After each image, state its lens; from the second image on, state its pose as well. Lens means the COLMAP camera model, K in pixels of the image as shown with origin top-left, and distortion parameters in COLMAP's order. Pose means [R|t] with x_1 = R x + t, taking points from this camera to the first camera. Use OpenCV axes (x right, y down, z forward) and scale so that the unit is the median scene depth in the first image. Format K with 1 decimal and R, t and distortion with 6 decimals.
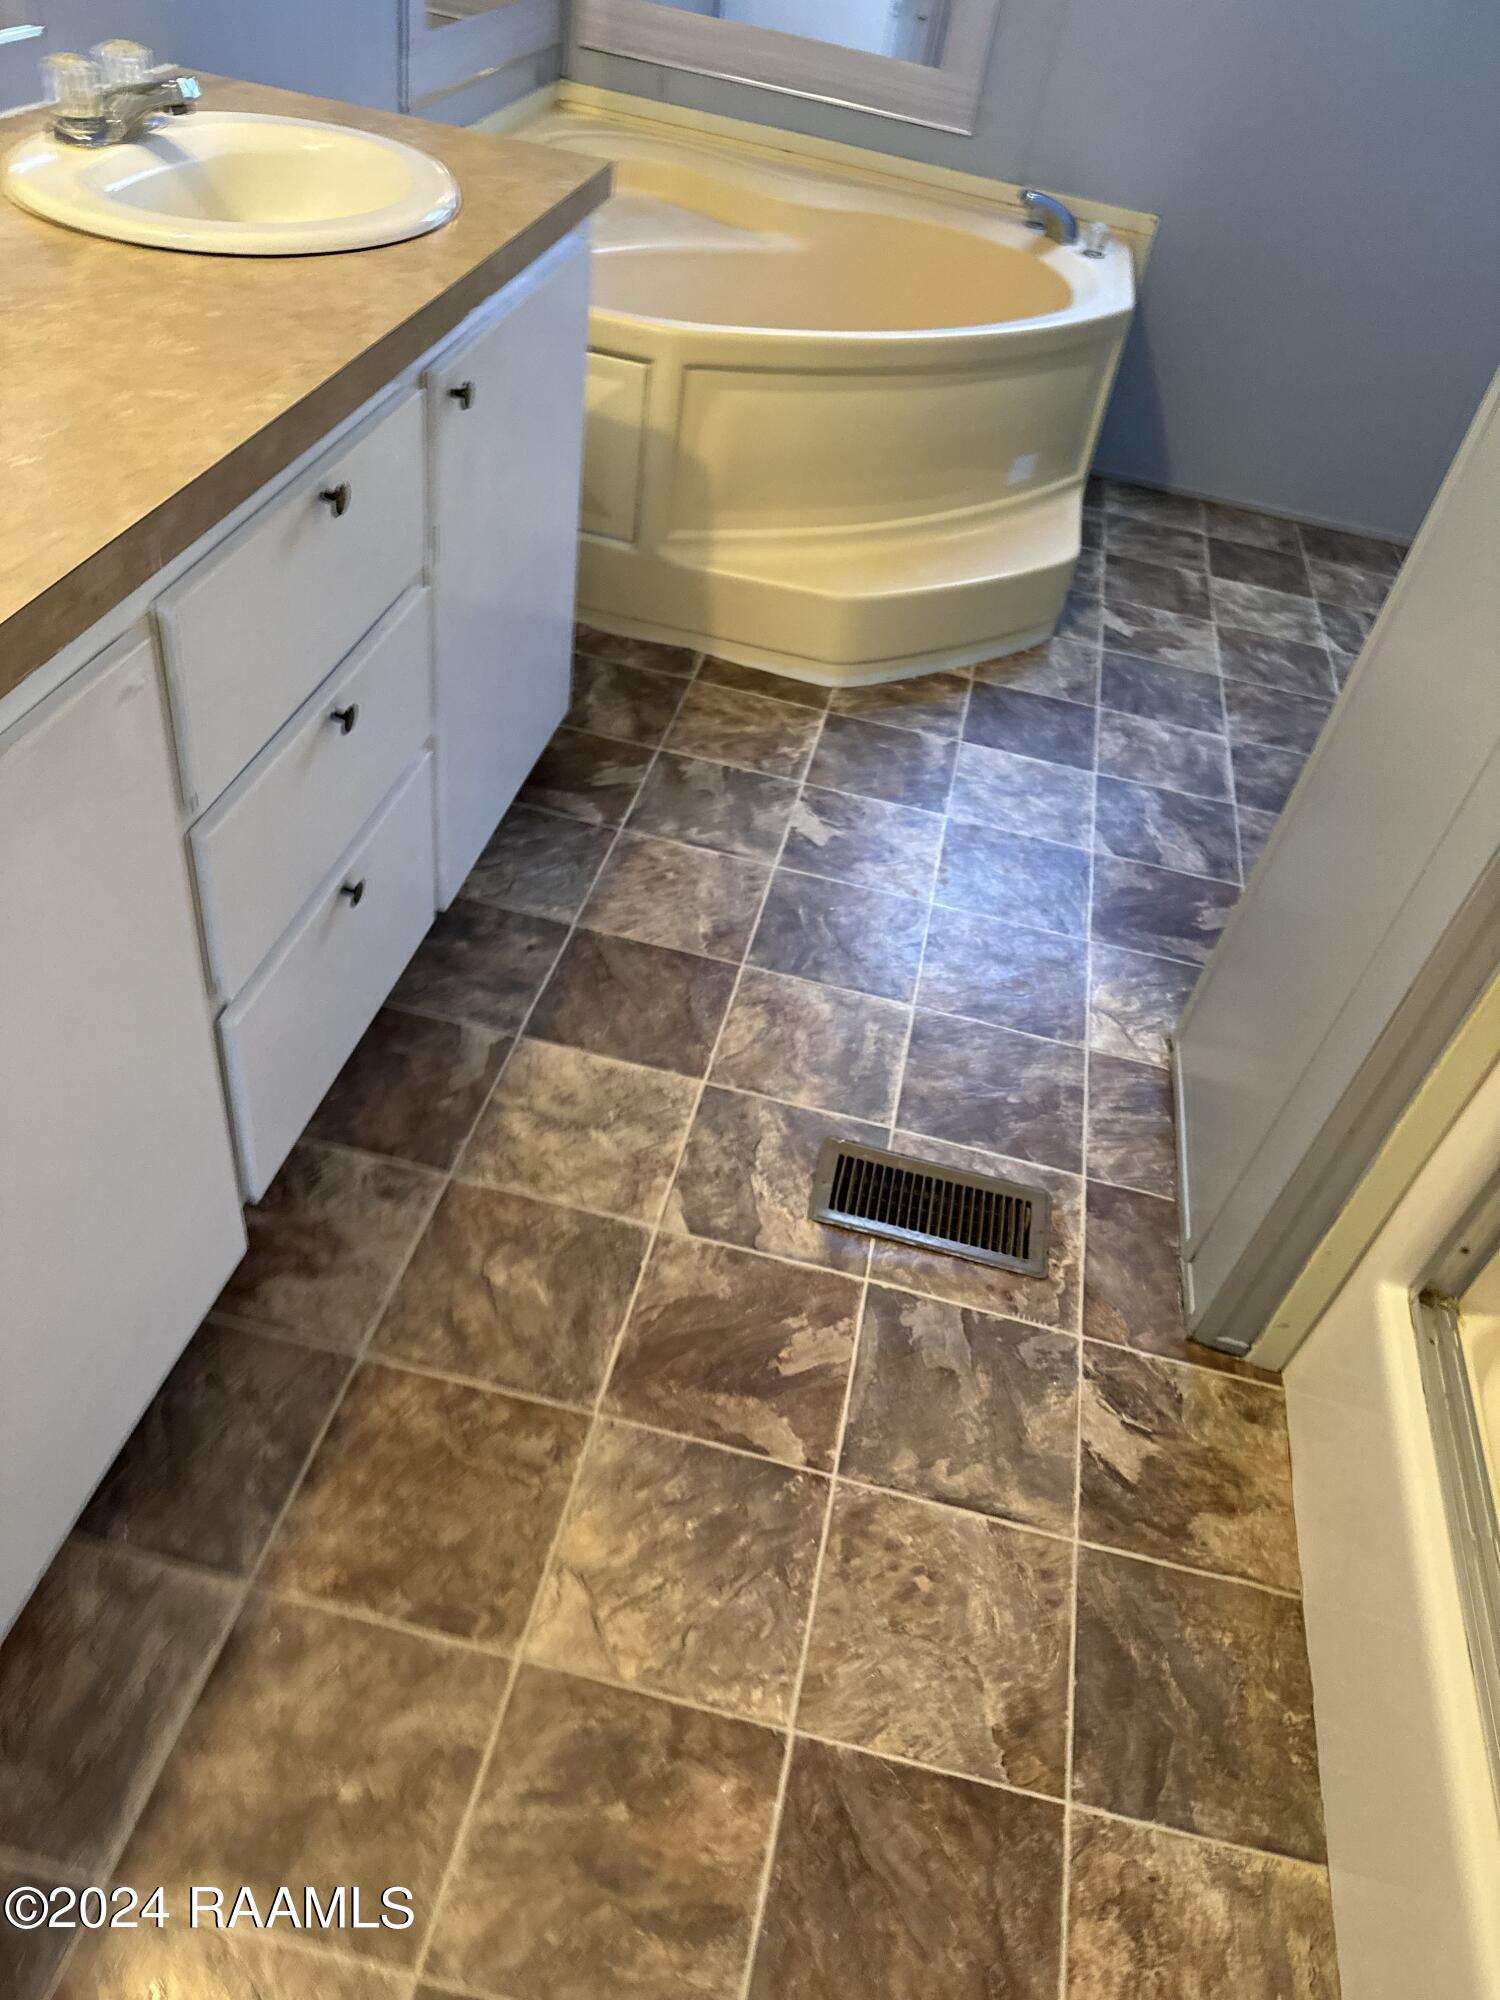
lens RADIAL K [[1389.4, 0, 759.5], [0, 1389.4, 1013.8], [0, 0, 1]] dist [0.011678, -0.015676]
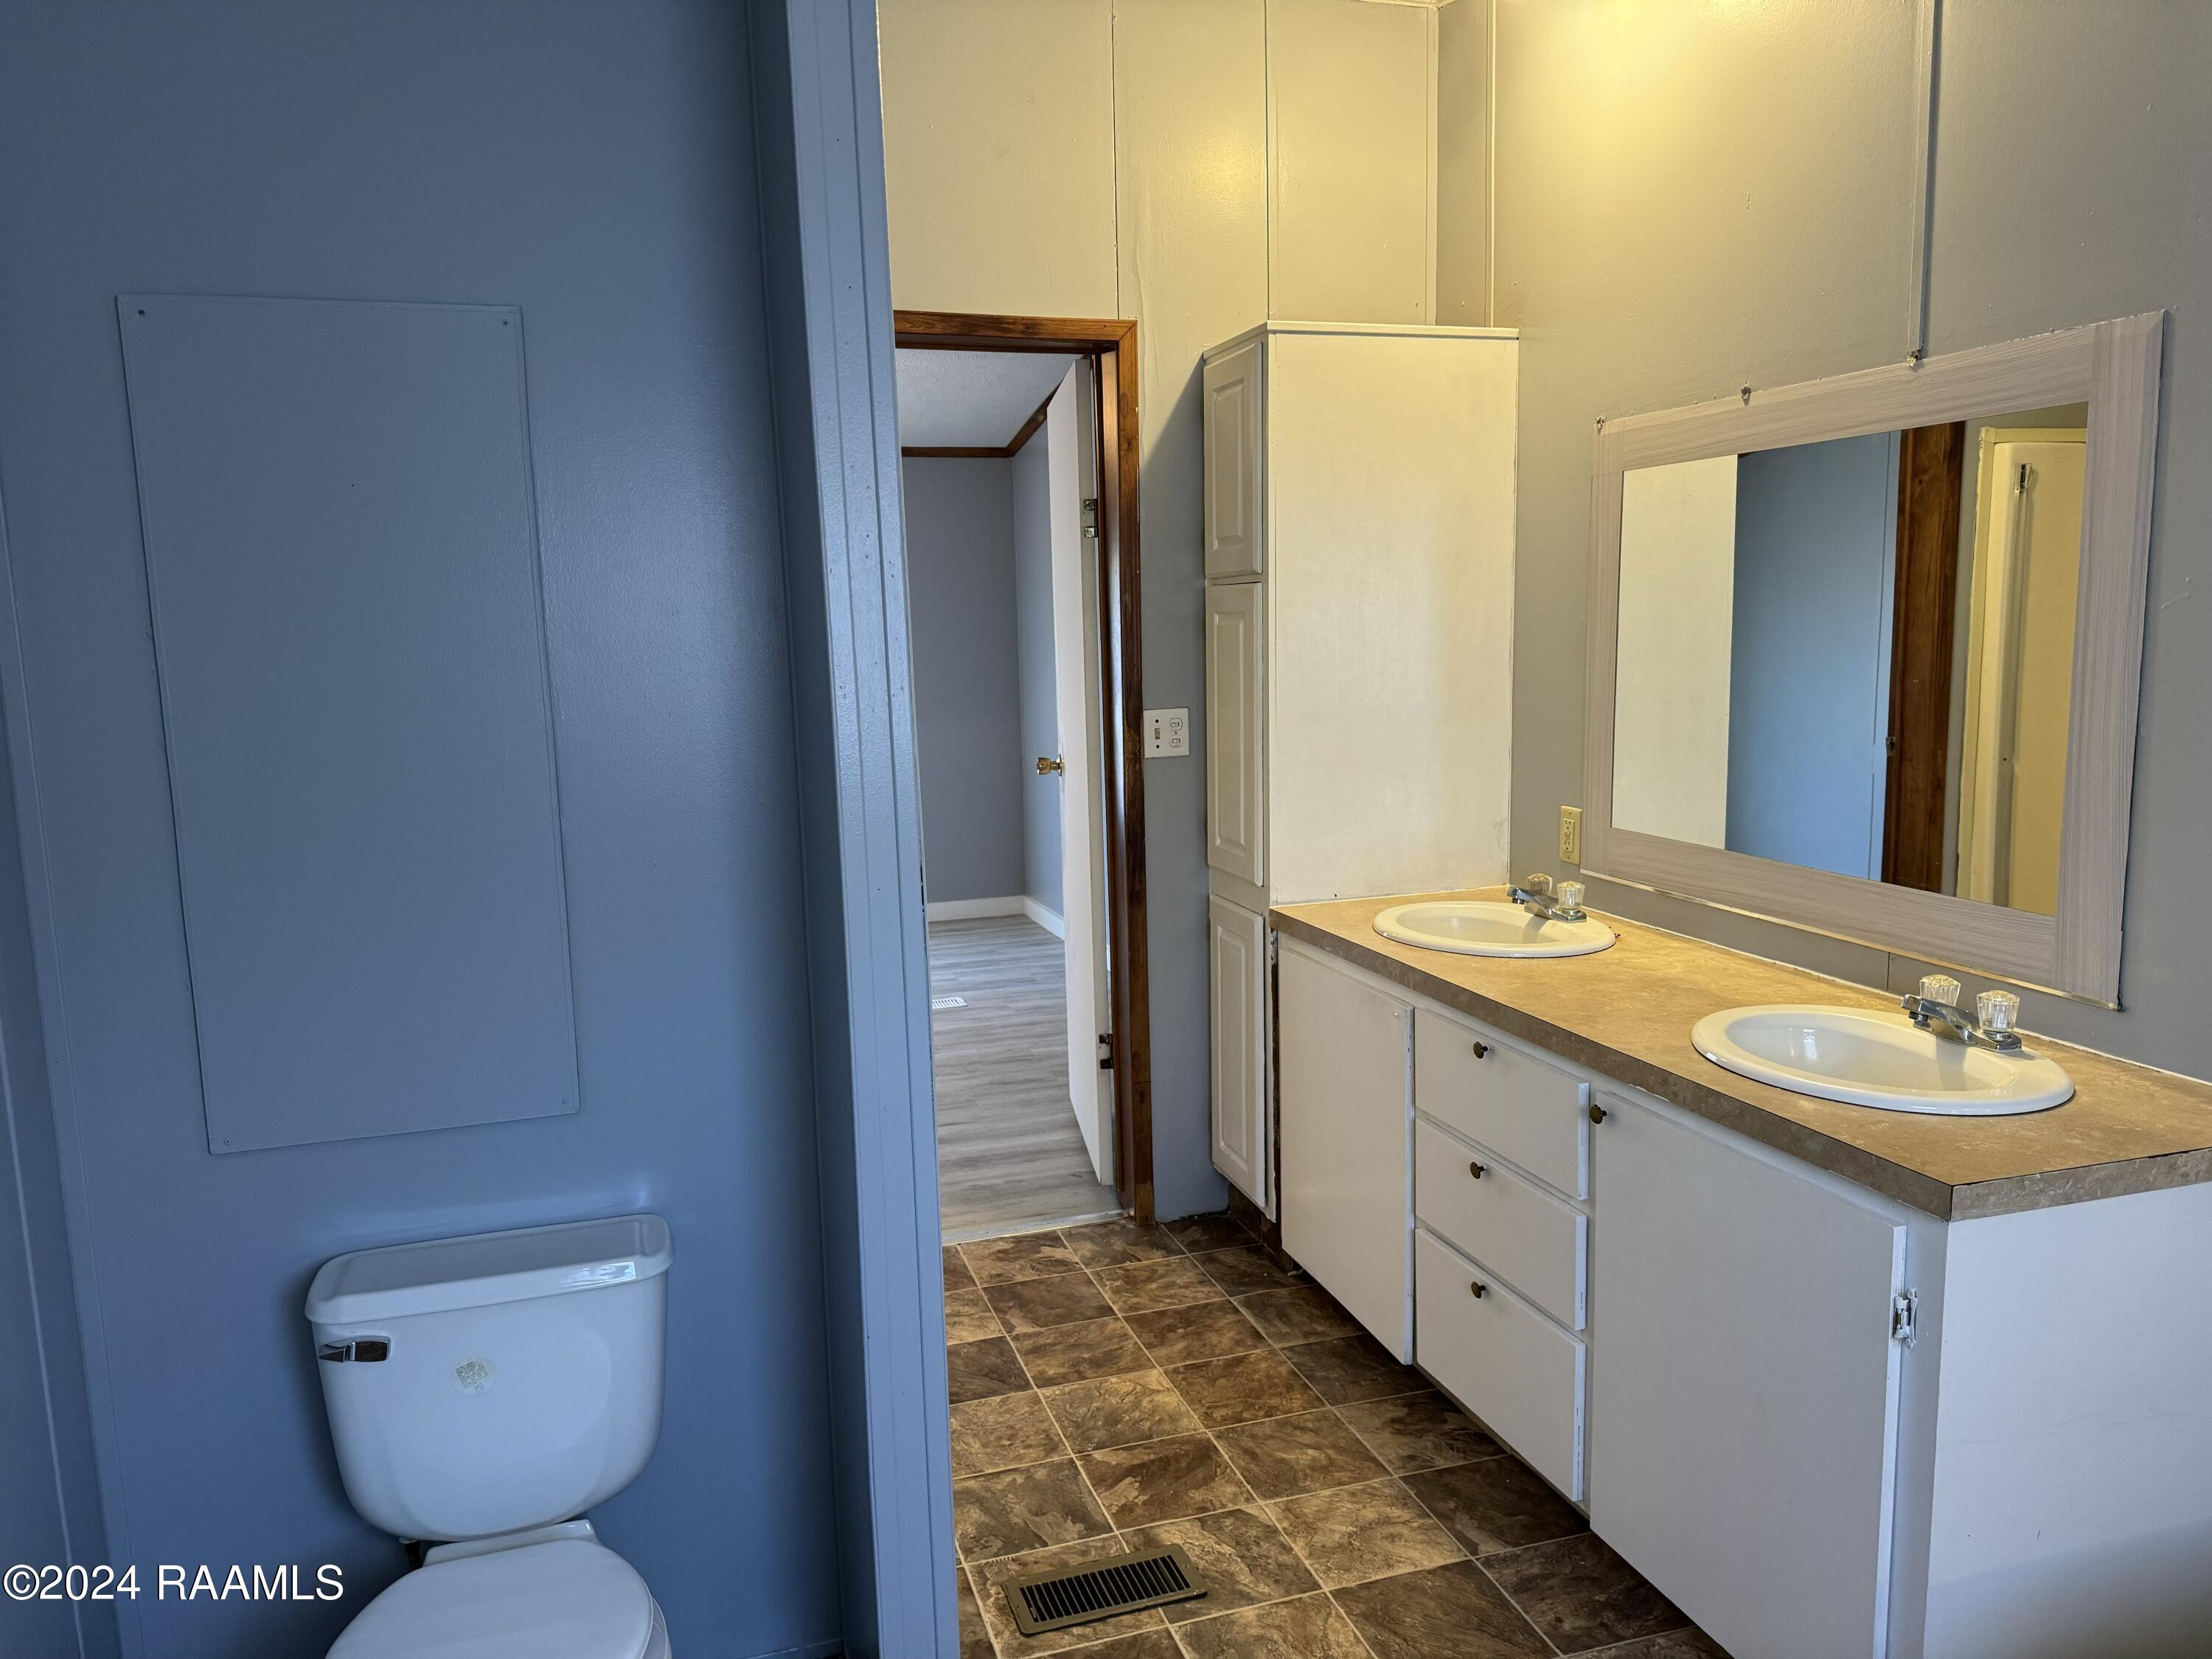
lens RADIAL K [[1536.7, 0, 1108.3], [0, 1536.7, 837.2], [0, 0, 1]] dist [0.011678, -0.015676]
pose [[-0.873190, -0.063409, -0.483238, 0.906387], [-0.396018, 0.670254, 0.627638, -1.287434], [0.284094, 0.739418, -0.610370, 1.468706]]
